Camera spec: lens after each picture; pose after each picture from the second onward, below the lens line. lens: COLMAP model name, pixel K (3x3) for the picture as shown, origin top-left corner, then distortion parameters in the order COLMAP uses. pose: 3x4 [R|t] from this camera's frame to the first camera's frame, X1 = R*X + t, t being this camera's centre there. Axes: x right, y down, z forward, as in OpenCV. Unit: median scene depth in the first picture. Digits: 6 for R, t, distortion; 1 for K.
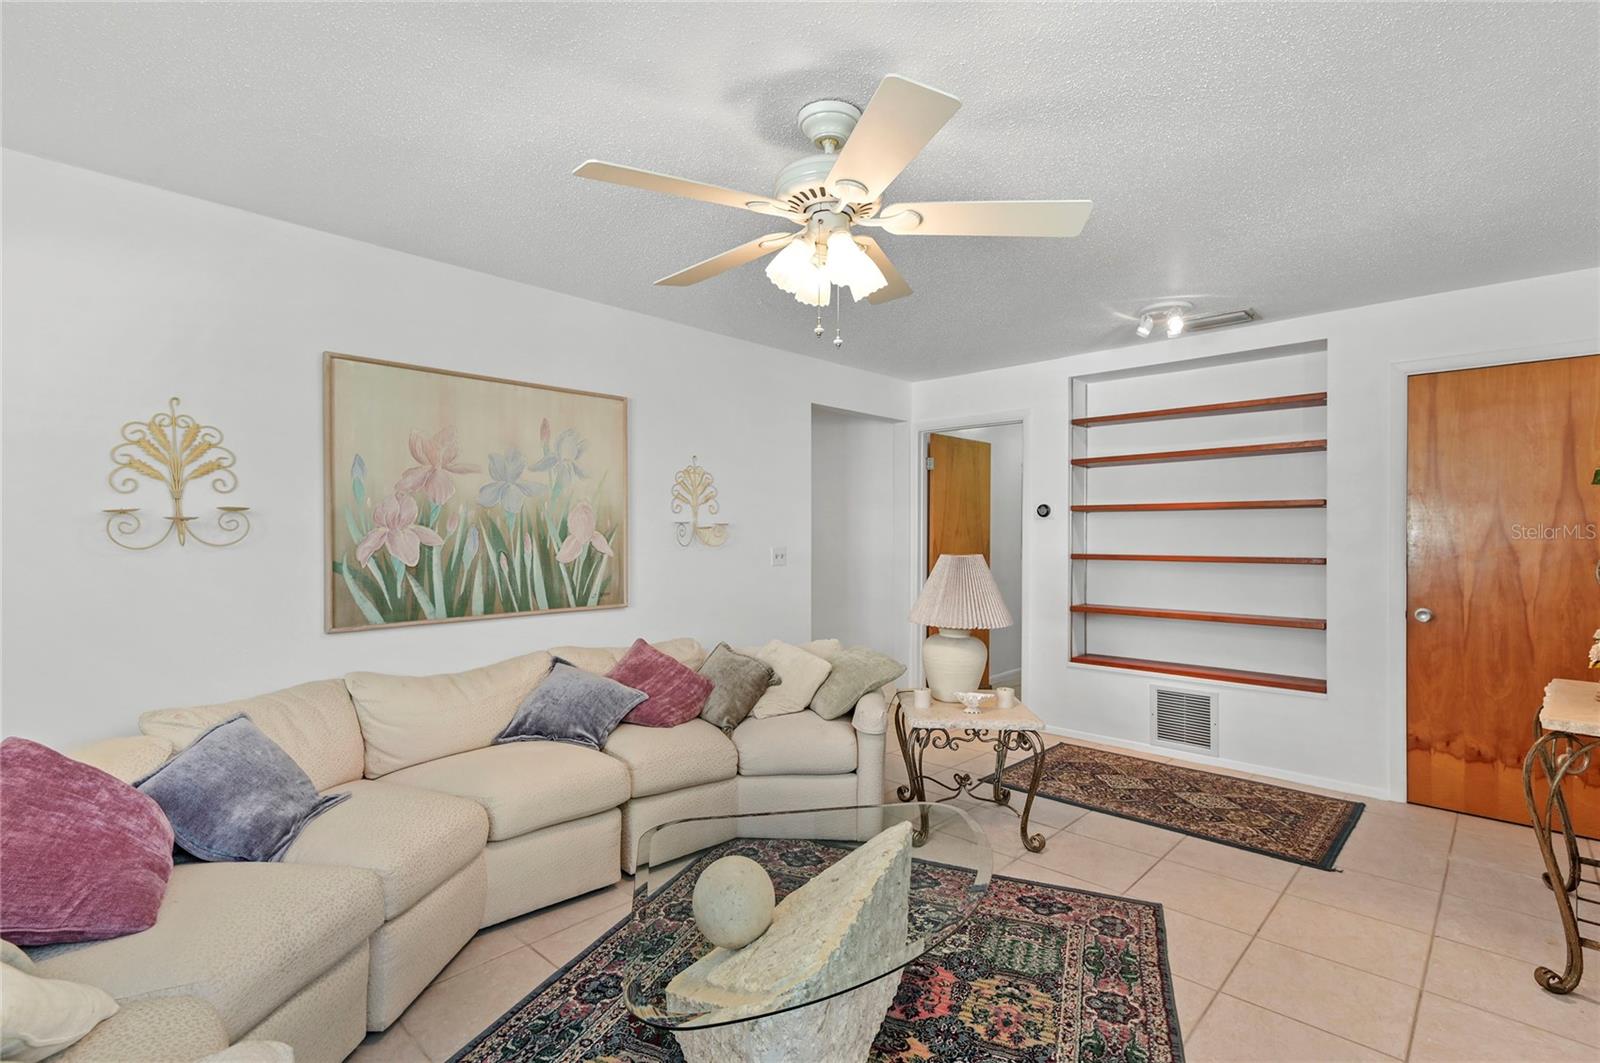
lens RADIAL K [[767.6, 0, 770.3], [0, 767.6, 537.5], [0, 0, 1]] dist [0.022753, -0.002101]
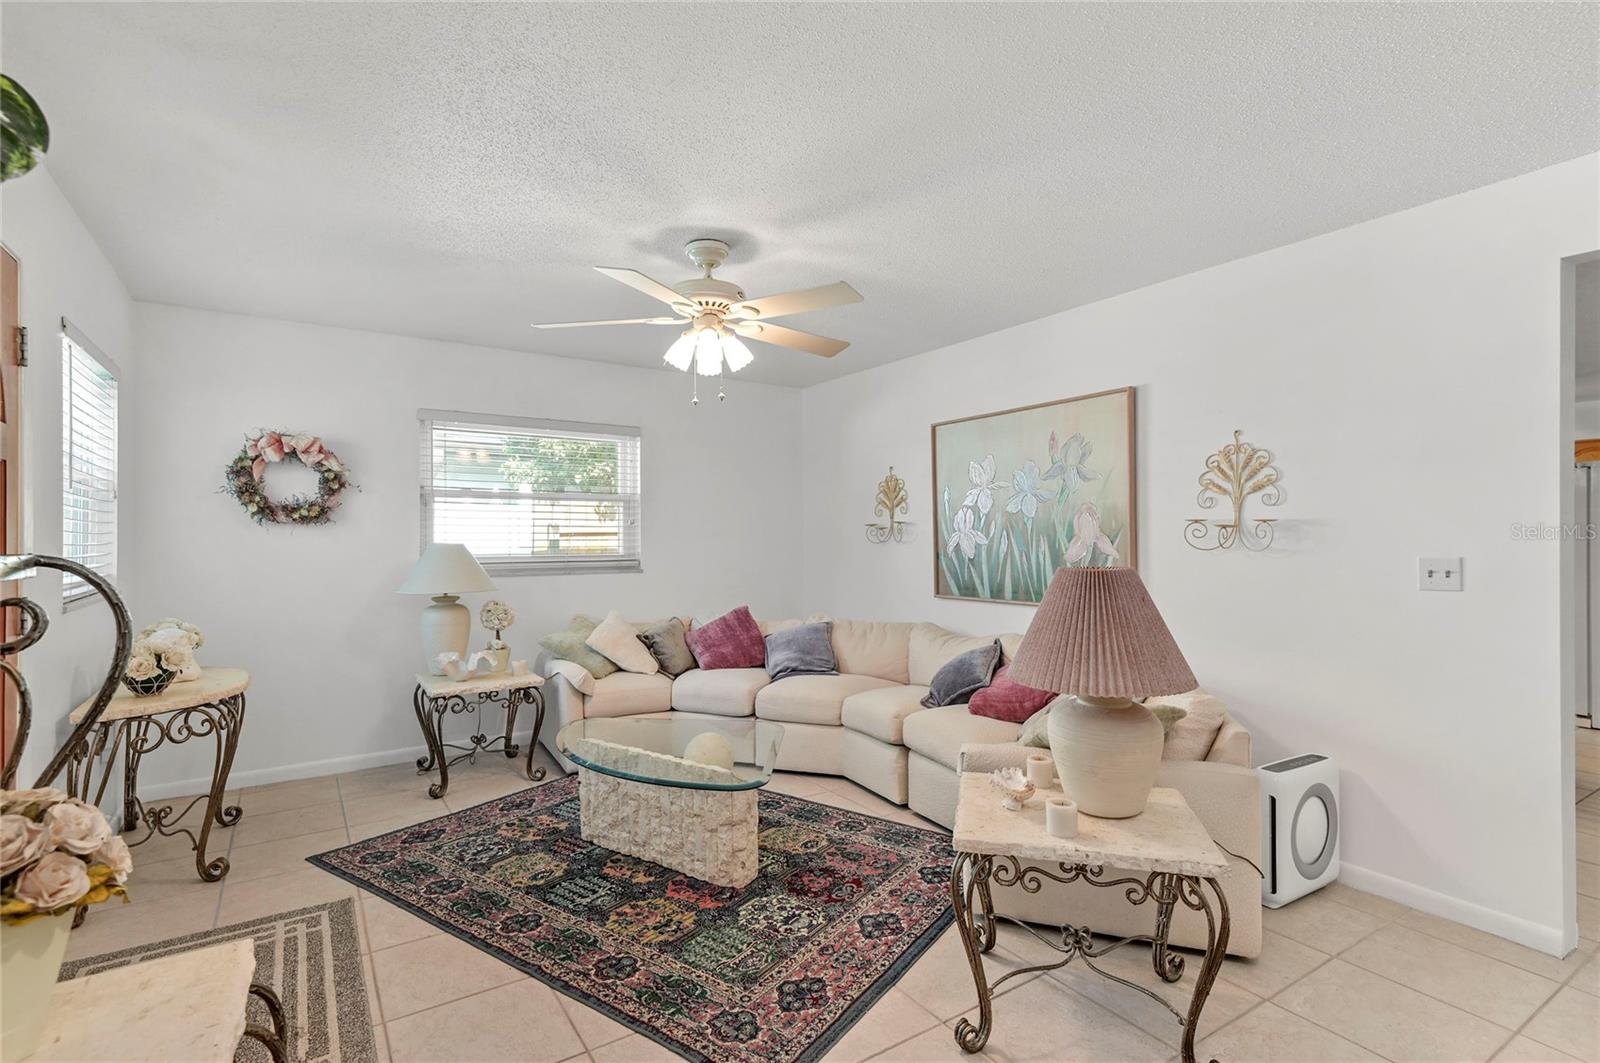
lens RADIAL K [[767.6, 0, 809.5], [0, 767.6, 527.5], [0, 0, 1]] dist [0.022753, -0.002101]
pose [[-0.214660, -0.020580, -0.976472, 1.072827], [-0.011788, 0.999760, -0.018479, 0.010949], [0.976618, 0.007544, -0.214851, 1.108255]]
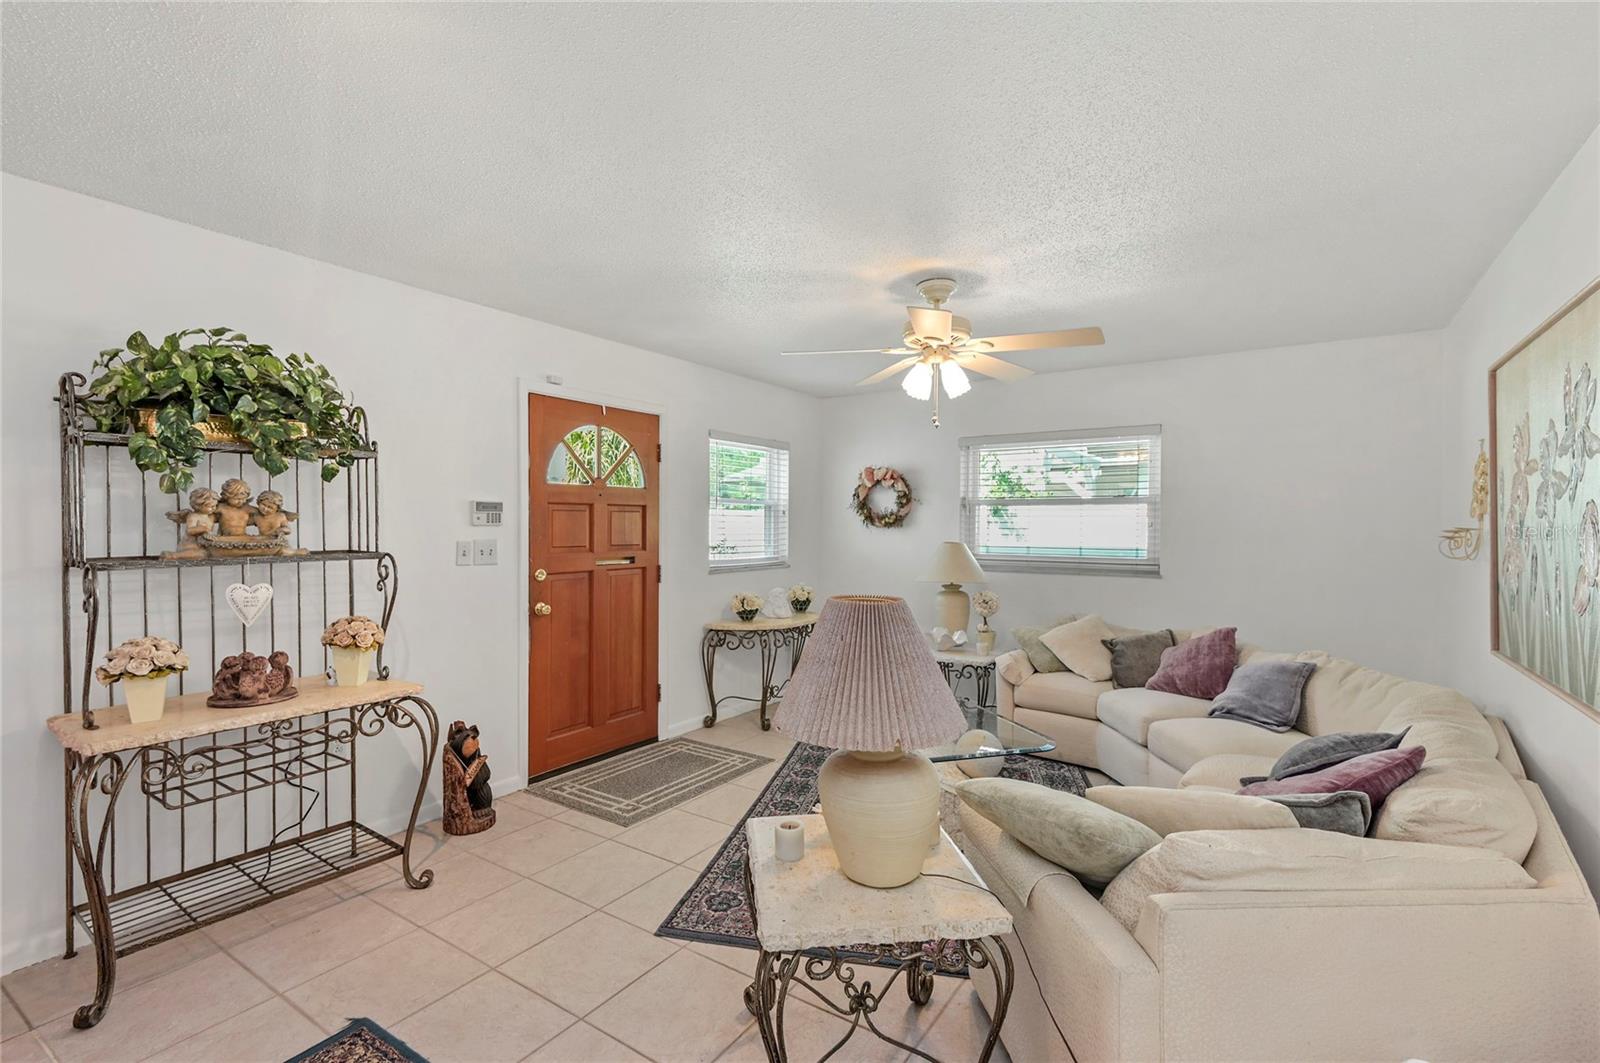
lens RADIAL K [[731.7, 0, 792.0], [0, 731.7, 530.3], [0, 0, 1]] dist [0.041458, 0.000711]
pose [[-0.984100, -0.014658, -0.177007, 0.482207], [-0.018463, 0.999632, 0.019873, -0.037814], [0.176651, 0.022825, -0.984009, 1.815389]]
